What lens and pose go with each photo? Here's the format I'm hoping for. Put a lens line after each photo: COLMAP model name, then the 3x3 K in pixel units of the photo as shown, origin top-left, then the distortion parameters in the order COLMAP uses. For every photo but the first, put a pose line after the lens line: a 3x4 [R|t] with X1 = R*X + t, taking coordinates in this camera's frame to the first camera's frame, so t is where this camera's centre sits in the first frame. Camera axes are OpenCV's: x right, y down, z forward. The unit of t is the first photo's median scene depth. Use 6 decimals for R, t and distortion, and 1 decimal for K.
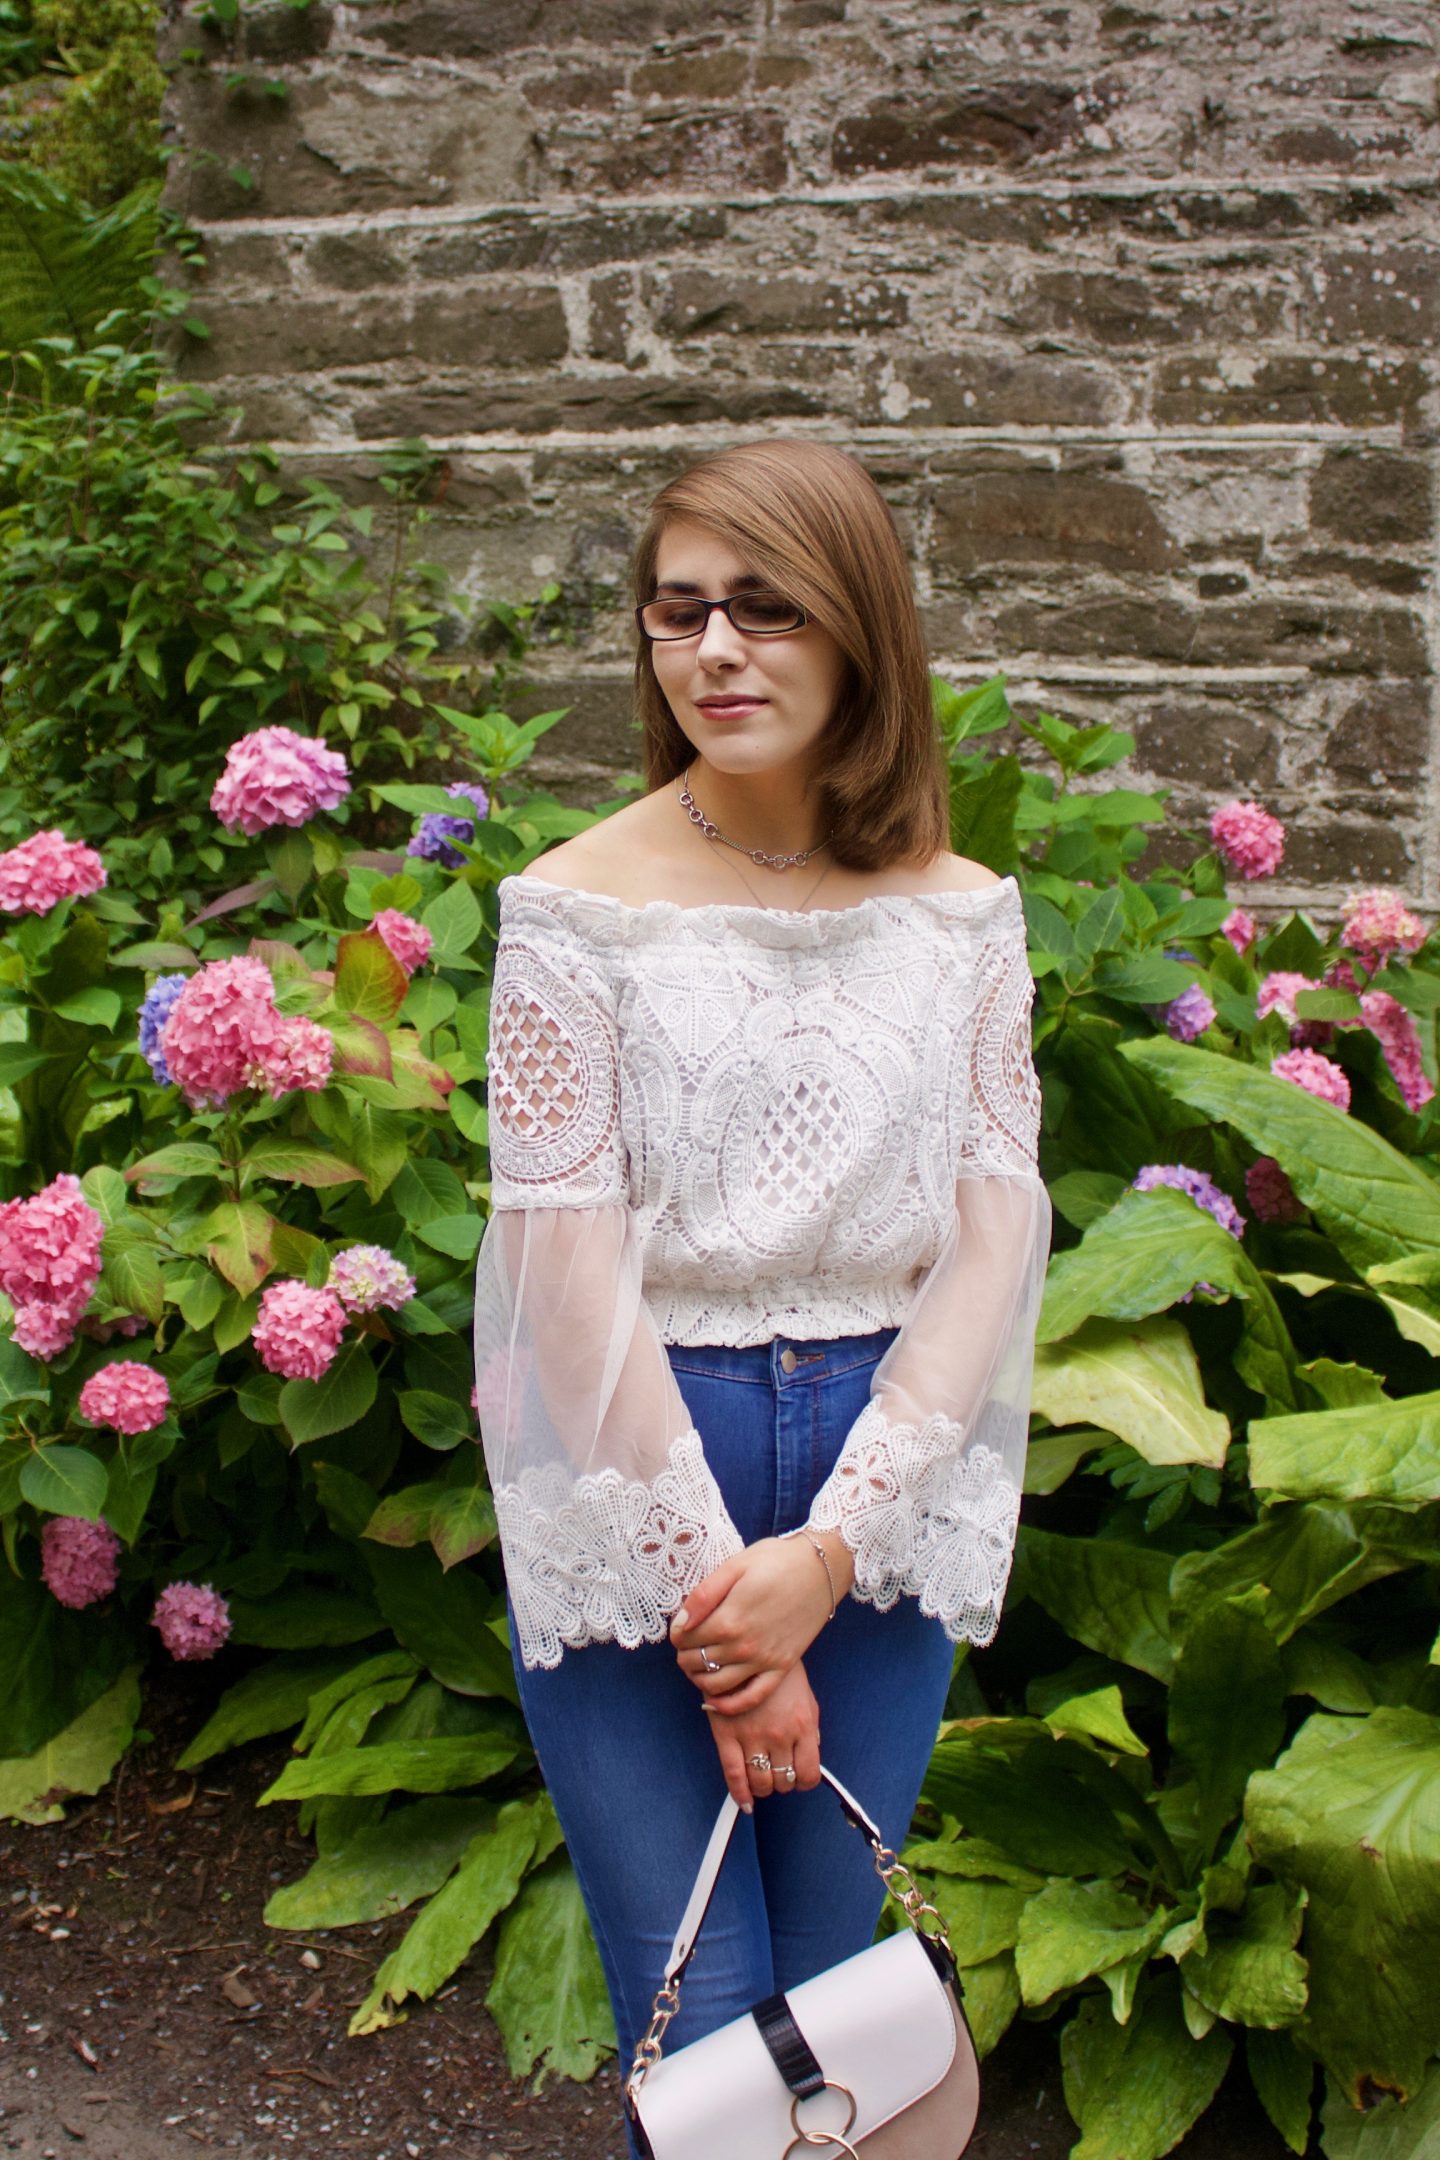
lens RADIAL K [[2974.6, 0, 600.9], [0, 2974.6, 1075.8], [0, 0, 1]] dist [-0.156703, 0.172593]
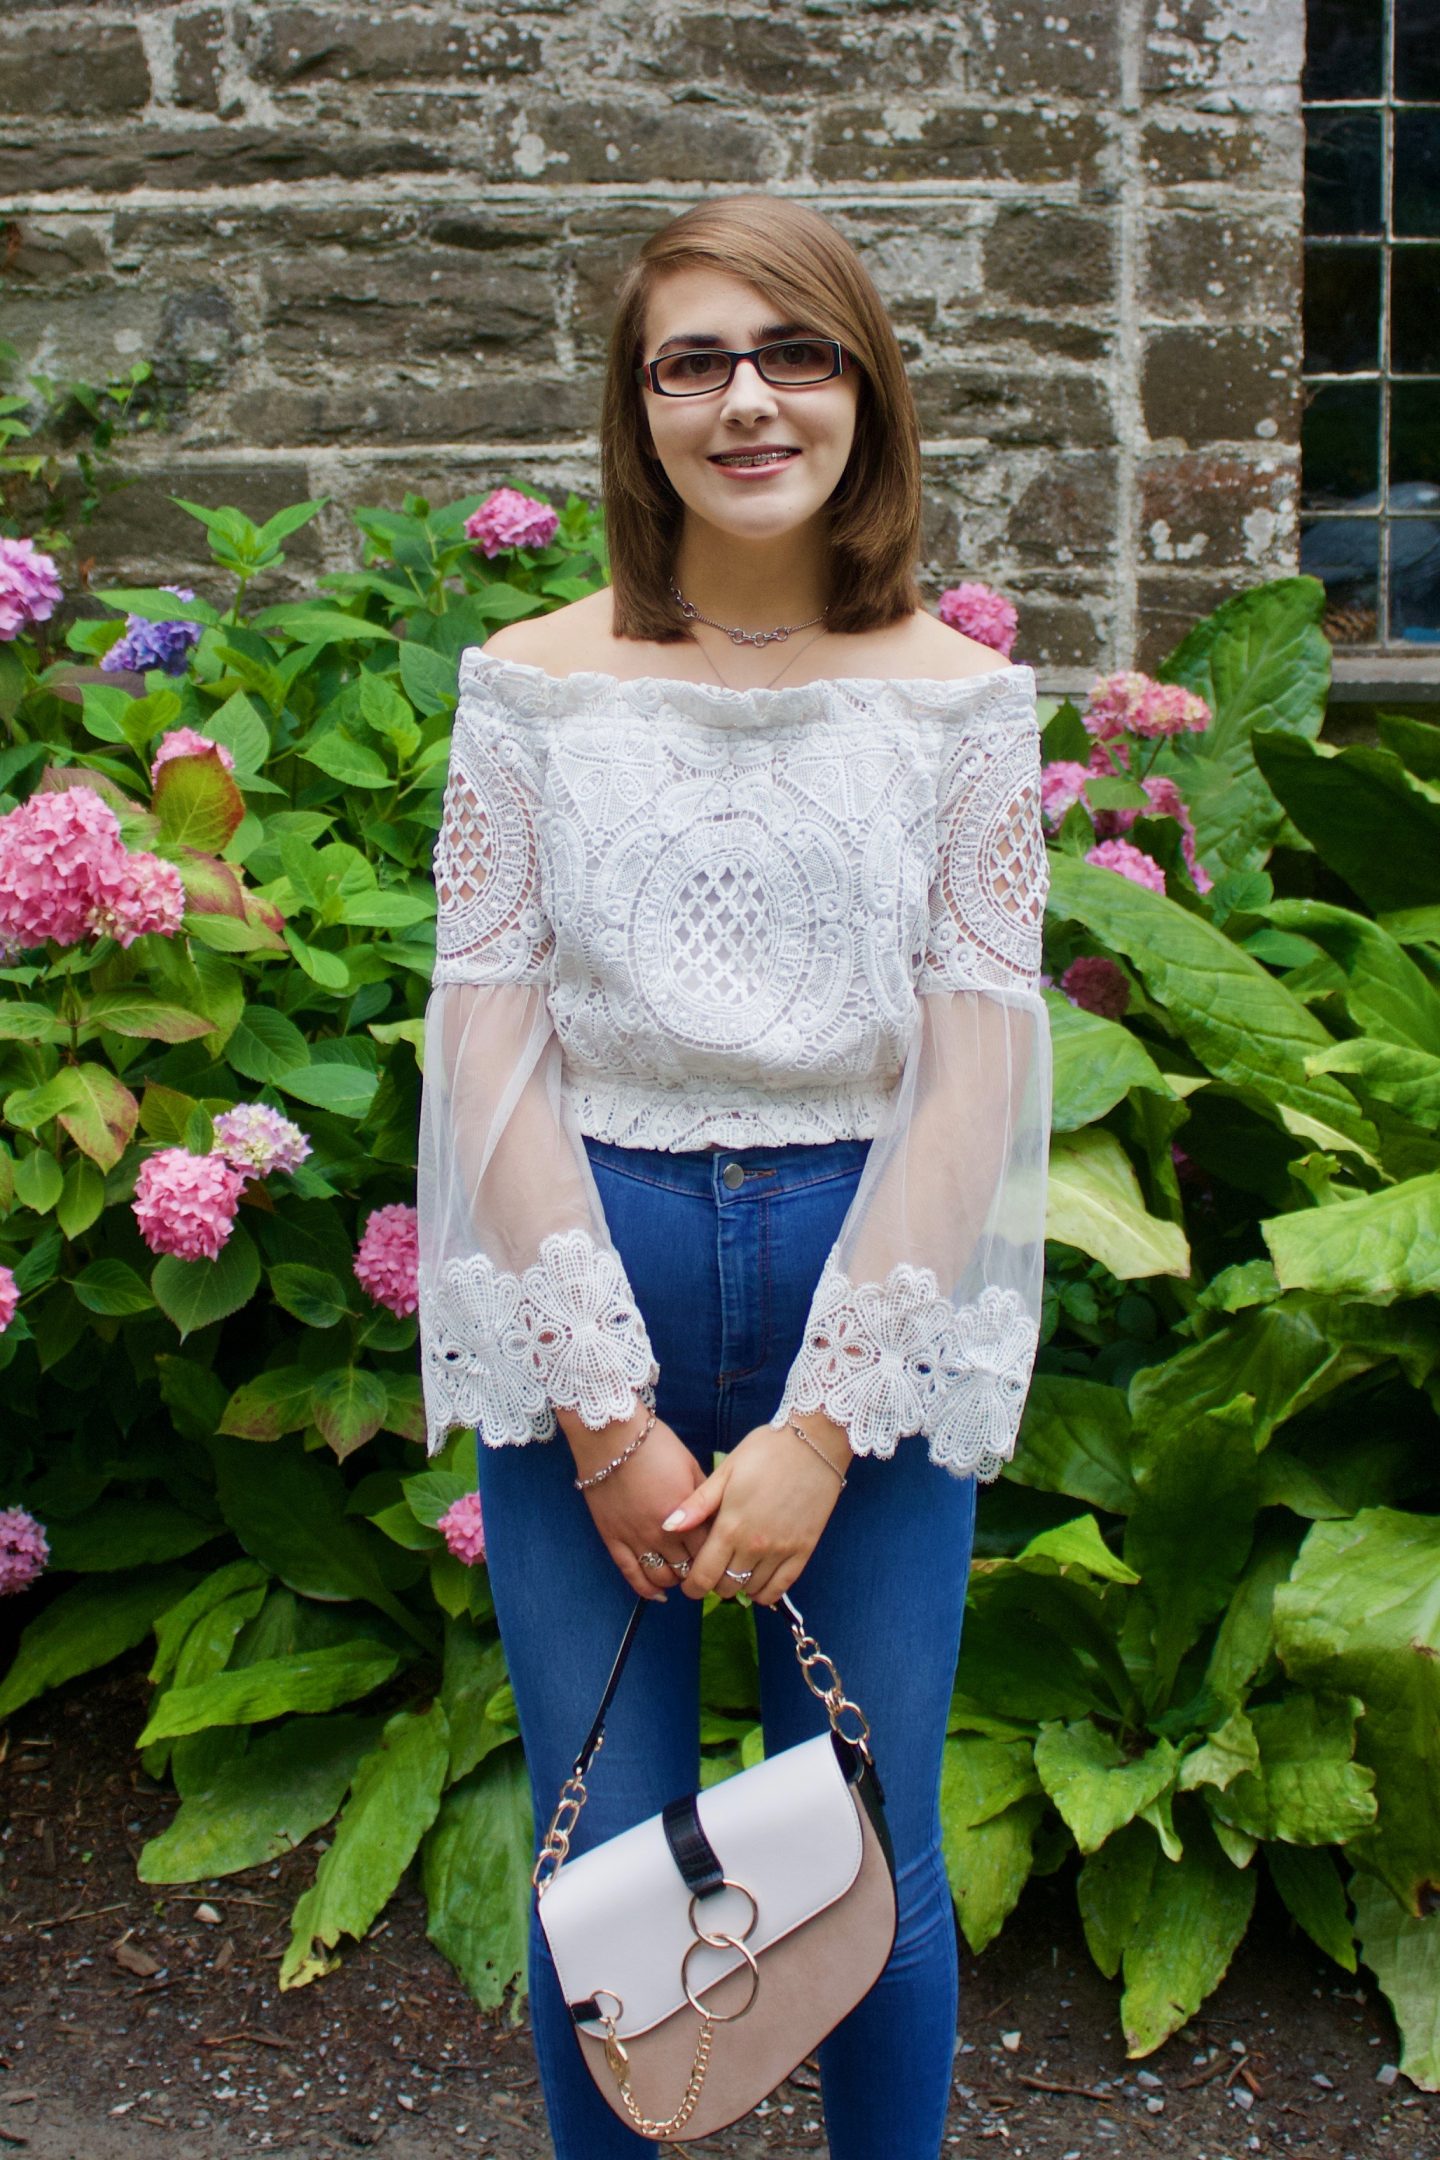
lens RADIAL K [[3334.8, 0, 715.5], [0, 3334.8, 933.8], [0, 0, 1]] dist [-0.151892, 0.163521]
pose [[0.962995, -0.052605, 0.264337, -0.132321], [0.050638, 0.998615, 0.014257, -0.000662], [-0.264721, -0.000344, 0.964325, 0.000969]]
